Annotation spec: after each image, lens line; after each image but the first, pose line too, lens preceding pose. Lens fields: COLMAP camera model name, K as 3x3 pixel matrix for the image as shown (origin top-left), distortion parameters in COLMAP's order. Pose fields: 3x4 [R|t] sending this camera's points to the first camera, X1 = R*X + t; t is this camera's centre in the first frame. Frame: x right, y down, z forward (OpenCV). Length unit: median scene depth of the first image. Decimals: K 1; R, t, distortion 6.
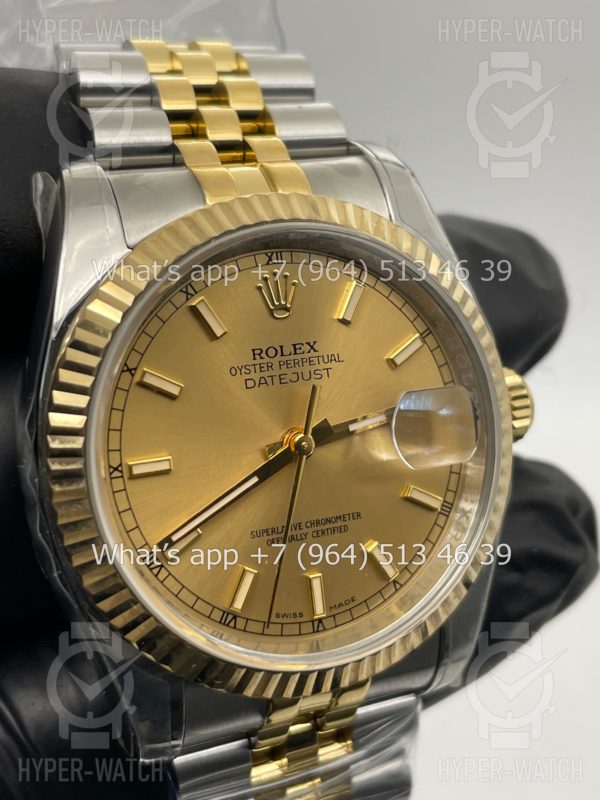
lens RADIAL K [[1258.6, 0, 300.9], [0, 1258.6, 399.3], [0, 0, 1]] dist [0.115047, 0.000000]
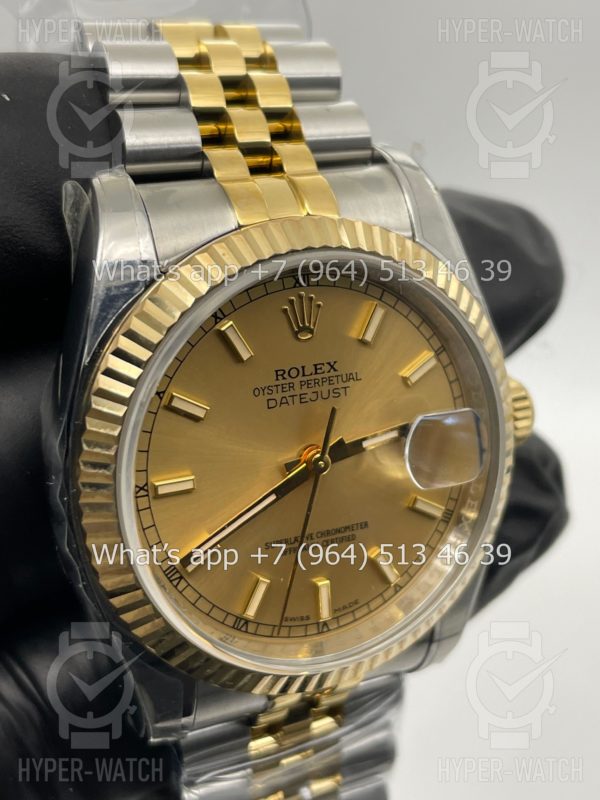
lens RADIAL K [[1258.6, 0, 302.6], [0, 1258.6, 402.2], [0, 0, 1]] dist [0.115047, 0.000000]
pose [[0.997285, 0.044896, 0.058372, -0.074270], [-0.053320, 0.986961, 0.151874, -0.168505], [-0.050792, -0.154574, 0.986675, -0.015364]]
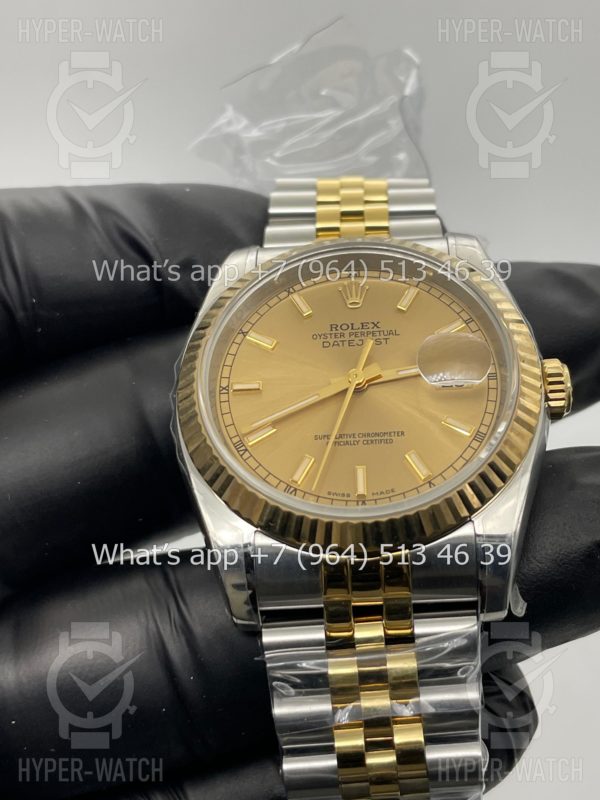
lens RADIAL K [[1258.6, 0, 297.7], [0, 1258.6, 392.6], [0, 0, 1]] dist [0.115047, 0.000000]
pose [[0.876067, -0.139950, -0.461434, 0.576403], [-0.122036, 0.861447, -0.492967, 0.734335], [0.466492, 0.488183, 0.737606, -0.045495]]
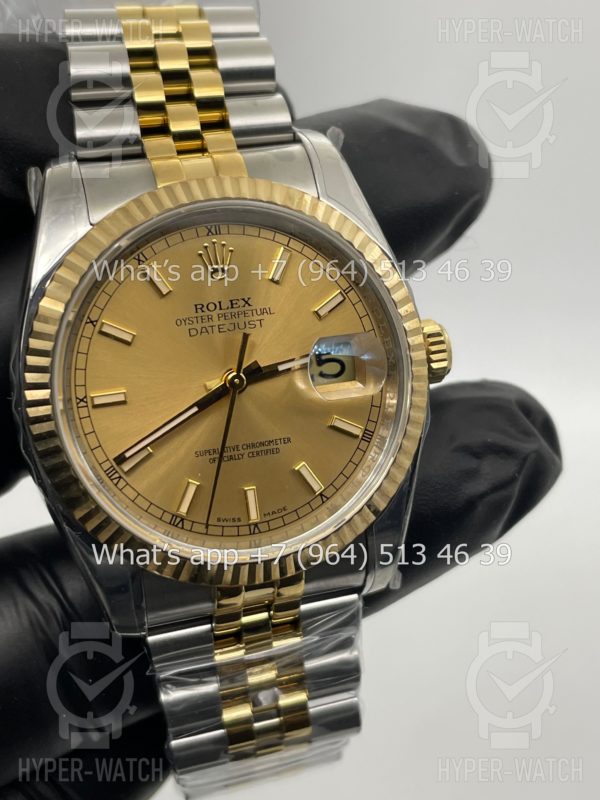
lens RADIAL K [[1258.6, 0, 300.7], [0, 1258.6, 395.4], [0, 0, 1]] dist [0.115047, 0.000000]
pose [[0.985488, -0.008113, -0.169550, 0.269507], [0.009478, 0.999929, 0.007243, 0.041066], [0.169479, -0.008745, 0.985495, -0.201468]]
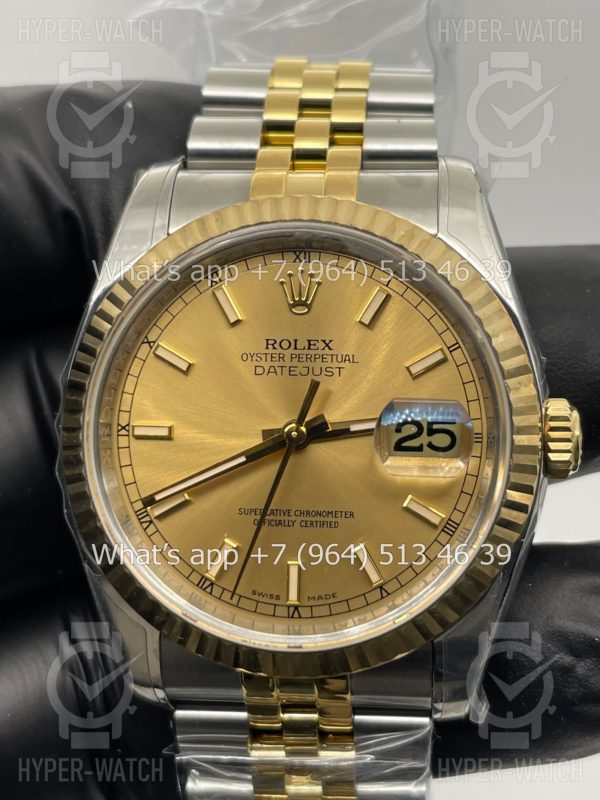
lens RADIAL K [[1258.6, 0, 298.7], [0, 1258.6, 391.9], [0, 0, 1]] dist [0.115047, 0.000000]
pose [[0.863267, 0.125474, -0.488904, 0.504411], [-0.150914, 0.988464, -0.012788, 0.013762], [0.481659, 0.084822, 0.872244, 0.086009]]
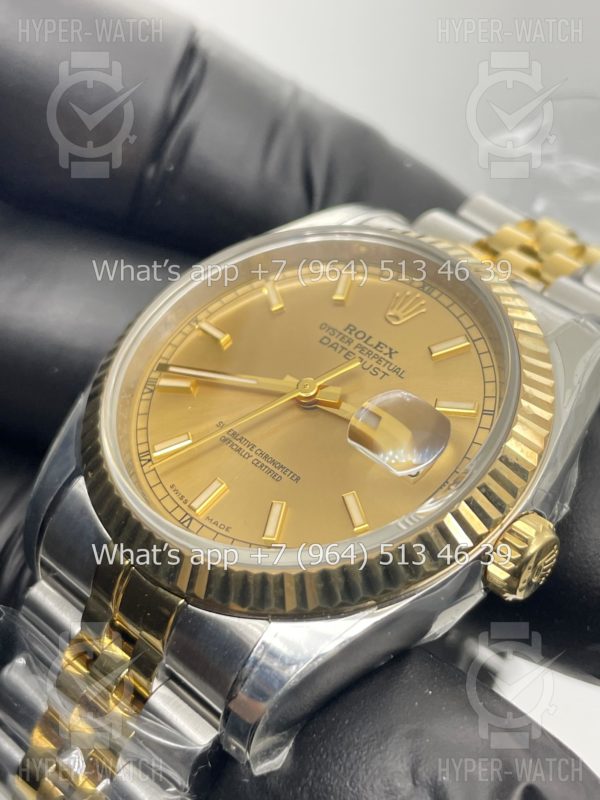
lens RADIAL K [[1258.6, 0, 302.4], [0, 1258.6, 394.1], [0, 0, 1]] dist [0.115047, 0.000000]
pose [[0.486901, 0.264942, -0.832306, 0.865880], [-0.765494, 0.588337, -0.260534, 0.312442], [0.420650, 0.763980, 0.489273, 0.480907]]
